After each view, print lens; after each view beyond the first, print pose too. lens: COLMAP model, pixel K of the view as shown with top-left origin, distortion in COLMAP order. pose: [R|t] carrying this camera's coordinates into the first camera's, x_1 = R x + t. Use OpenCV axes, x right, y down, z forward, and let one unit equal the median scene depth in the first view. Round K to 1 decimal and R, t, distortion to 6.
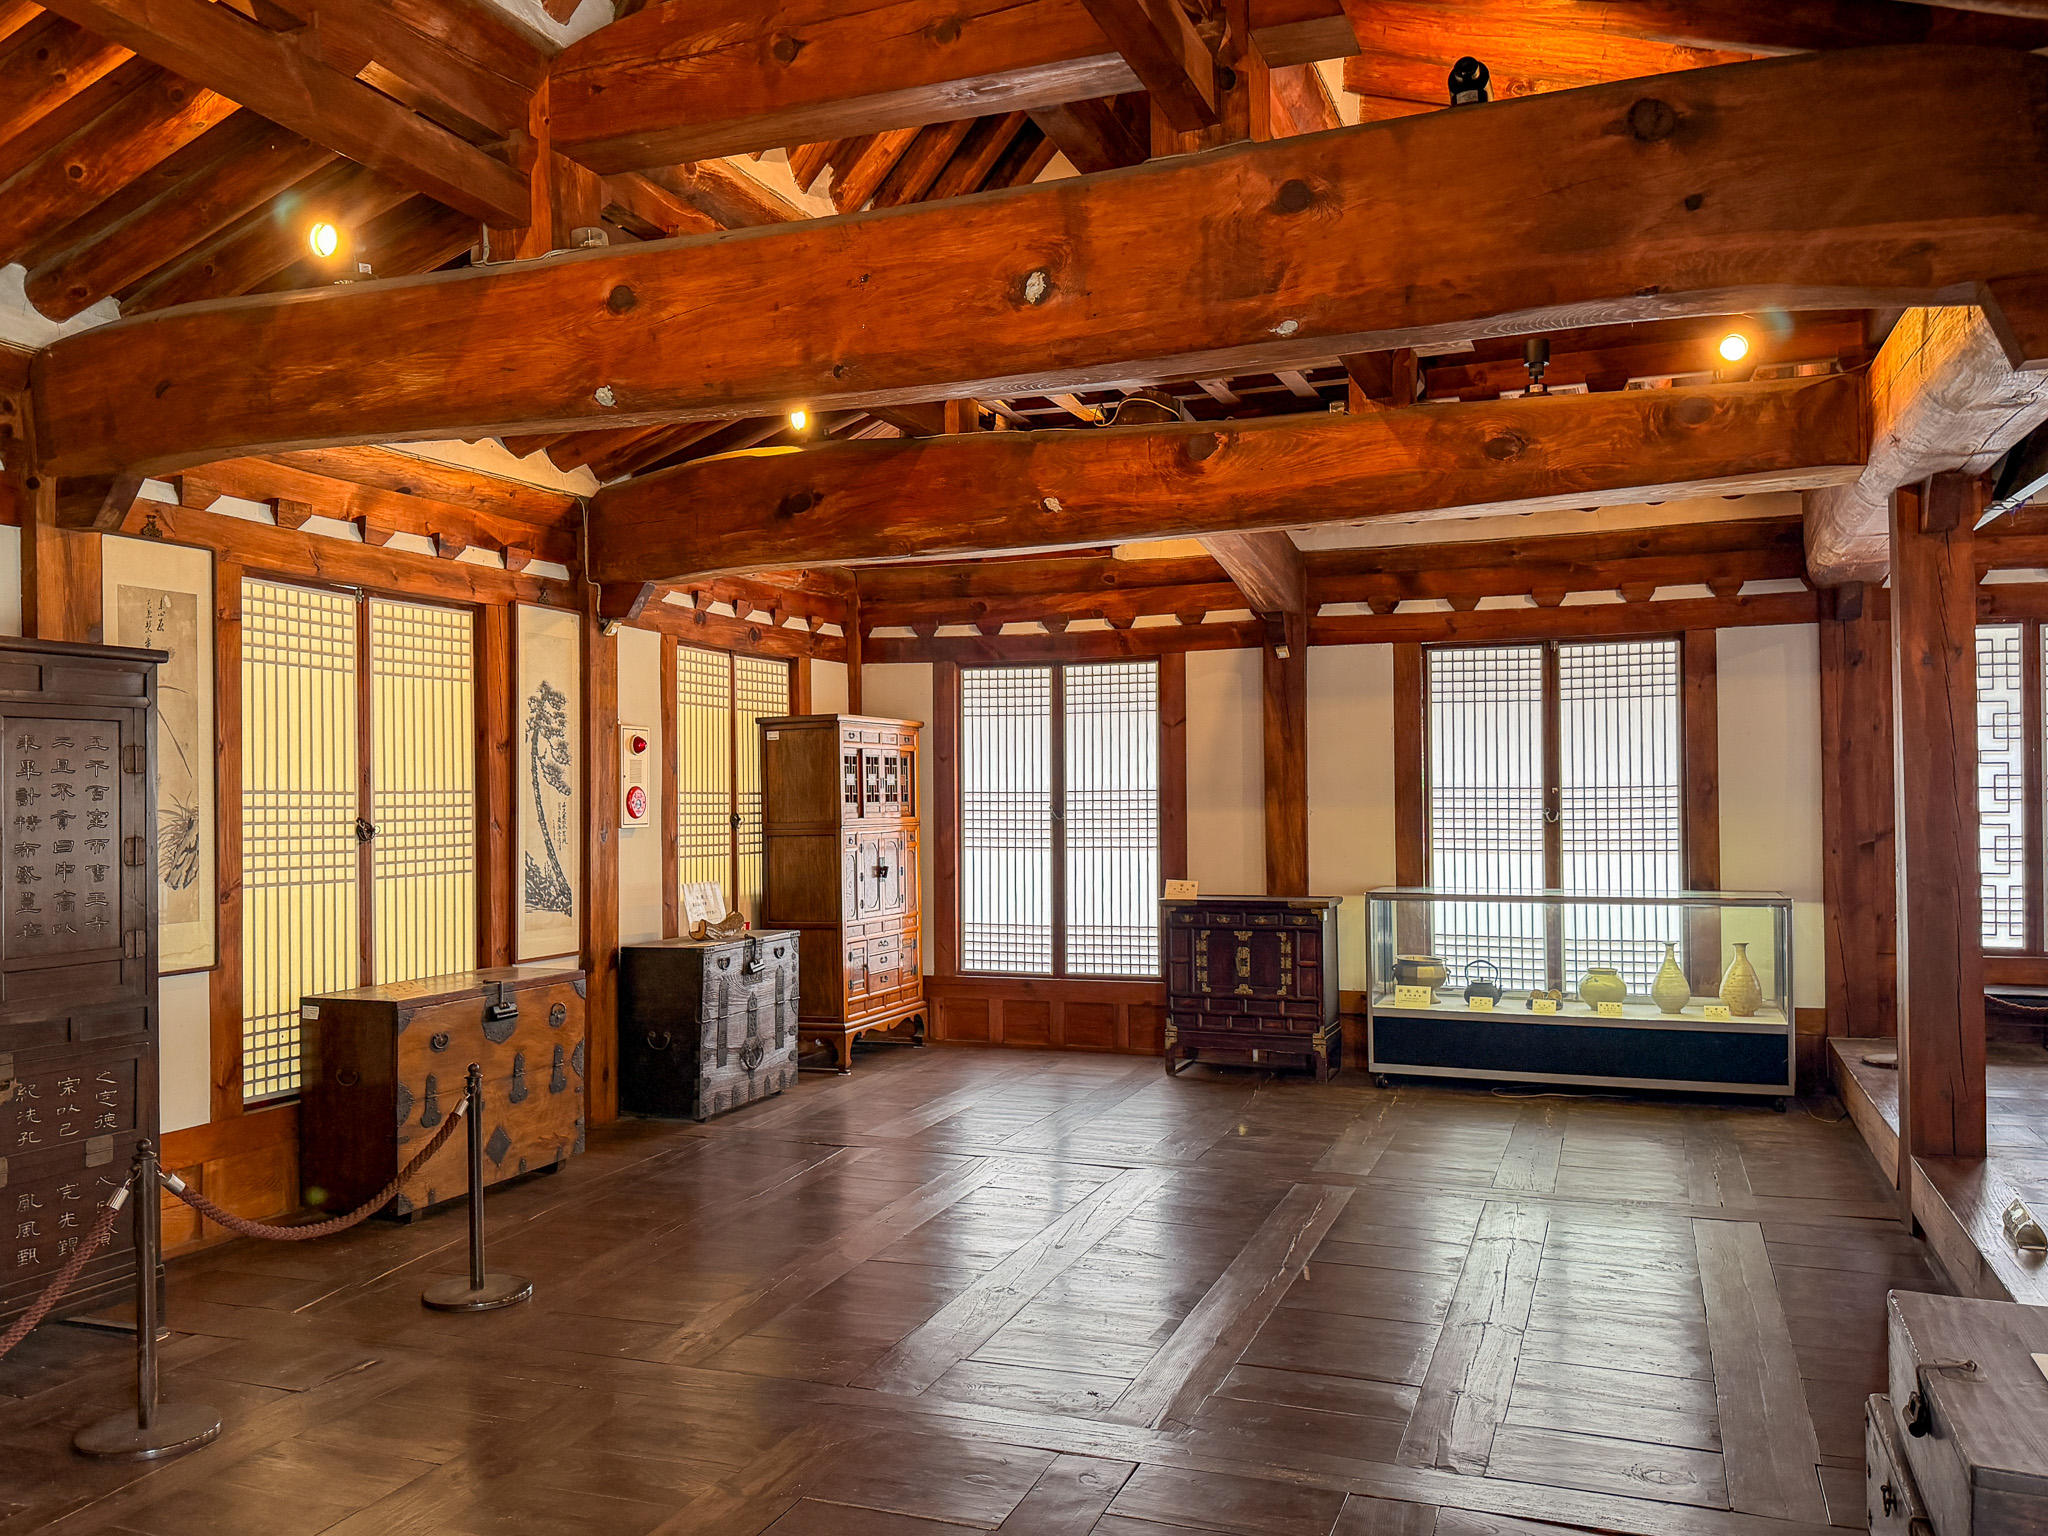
lens RADIAL K [[1650.2, 0, 1021.7], [0, 1650.2, 775.4], [0, 0, 1]] dist [0.001895, 0.000429]
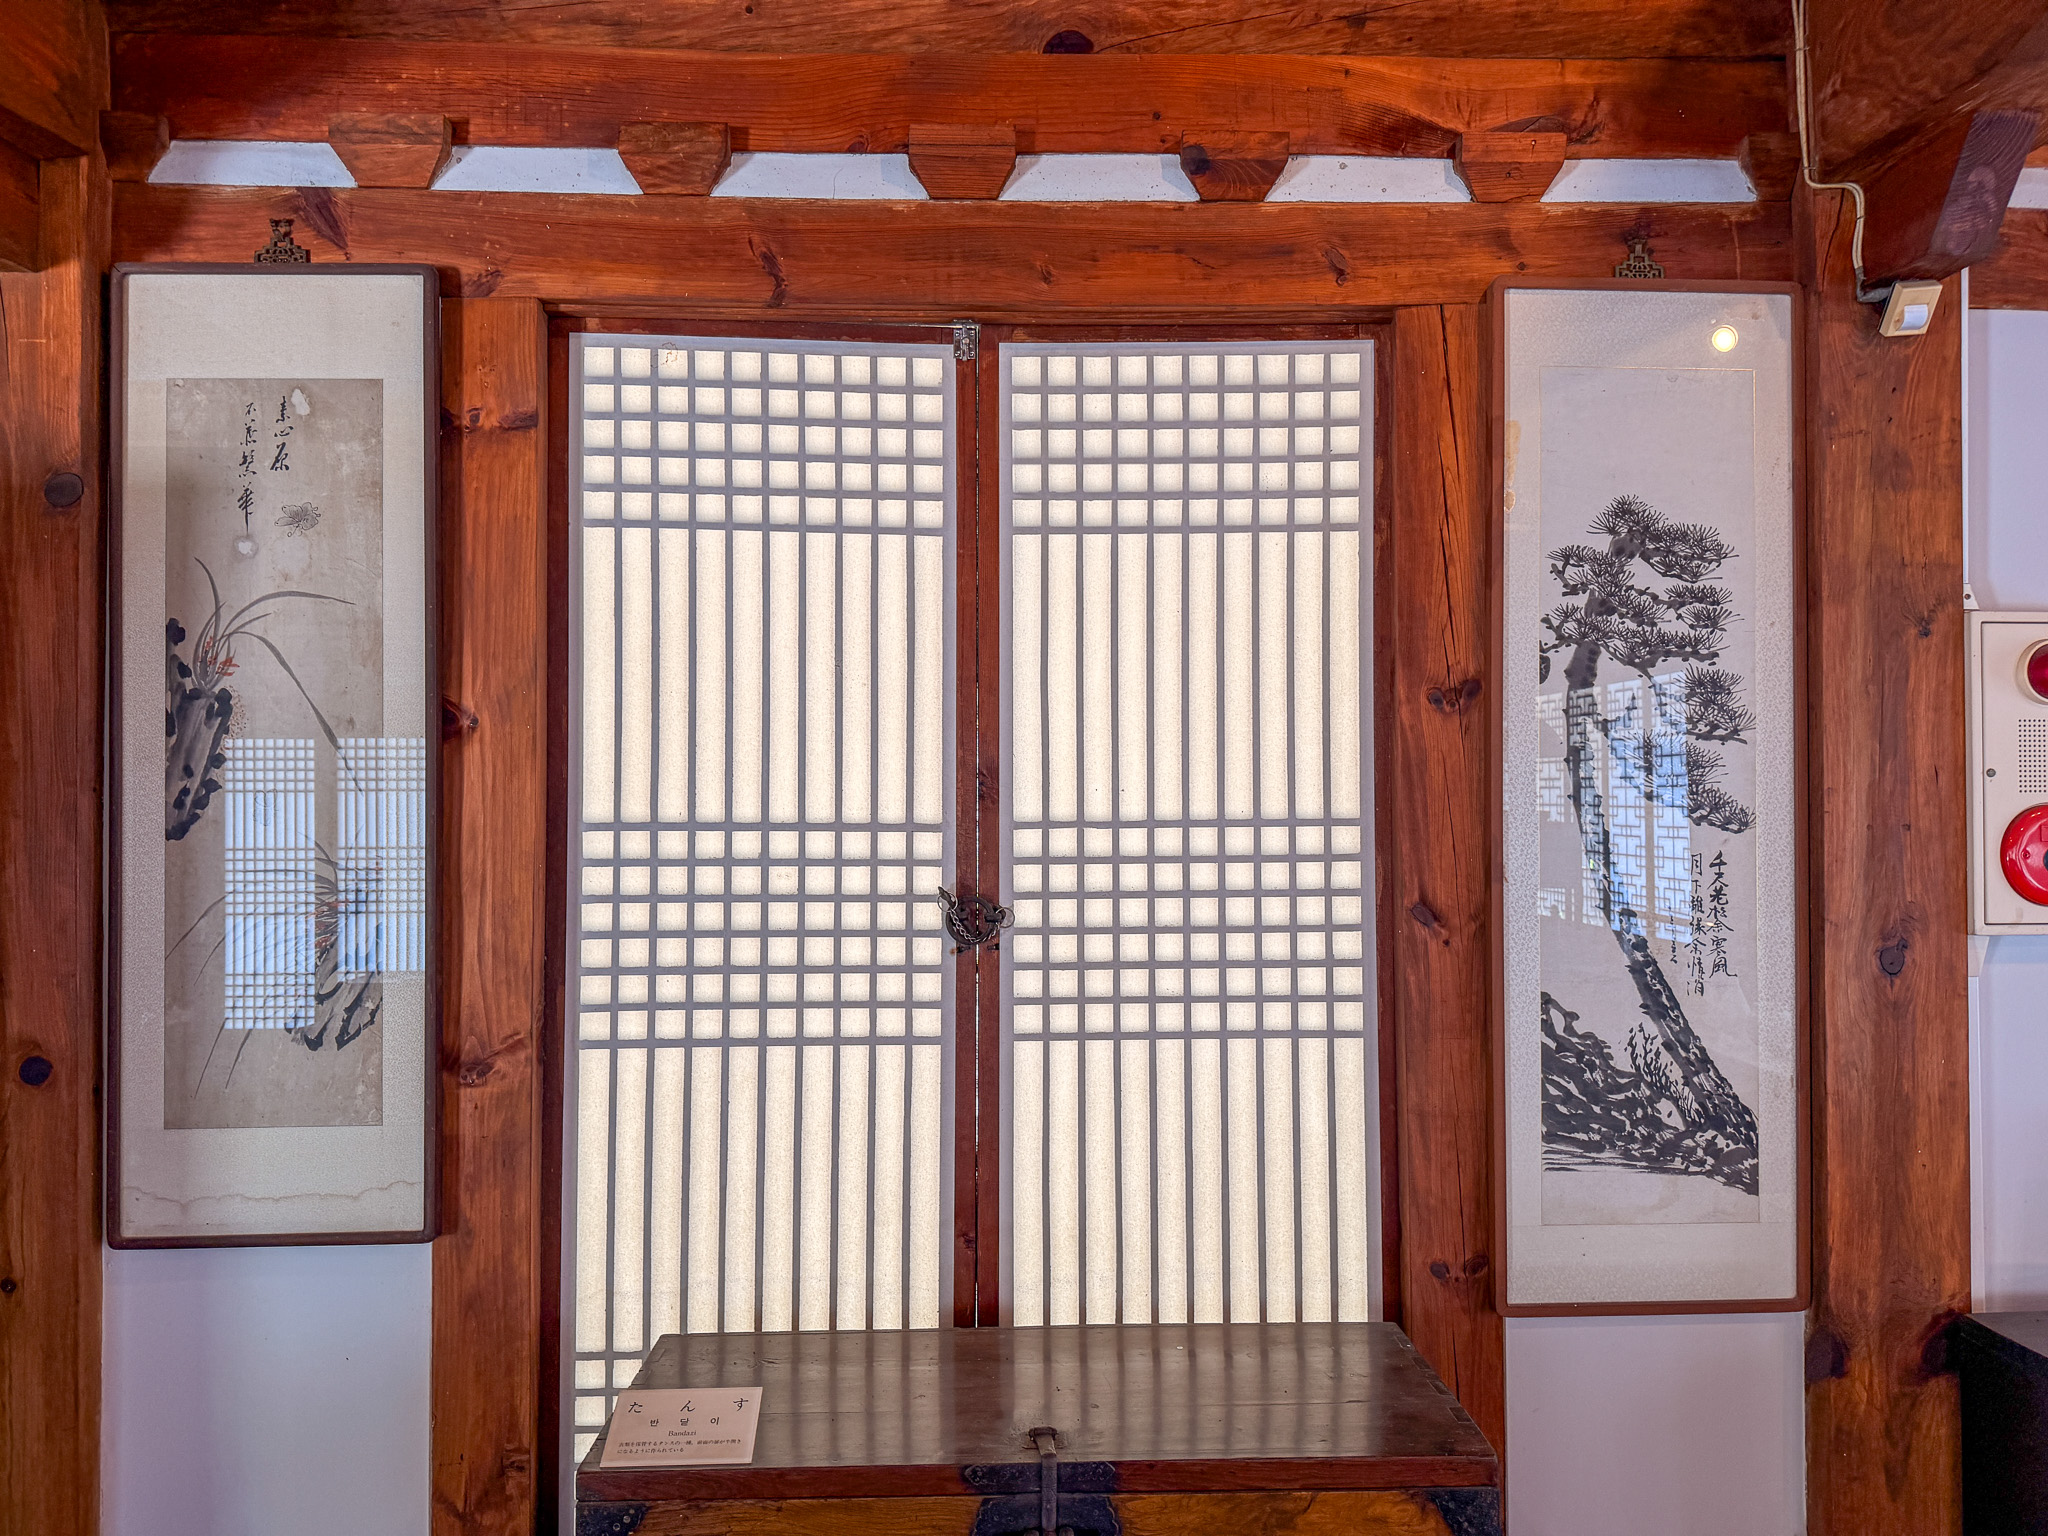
lens RADIAL K [[1427.6, 0, 1023.5], [0, 1427.6, 766.1], [0, 0, 1]] dist [0.018726, -0.003717]
pose [[0.387546, -0.000380, -0.921850, -0.062954], [0.012338, 0.999912, 0.004774, -0.004872], [0.921768, -0.013224, 0.387517, 0.781913]]
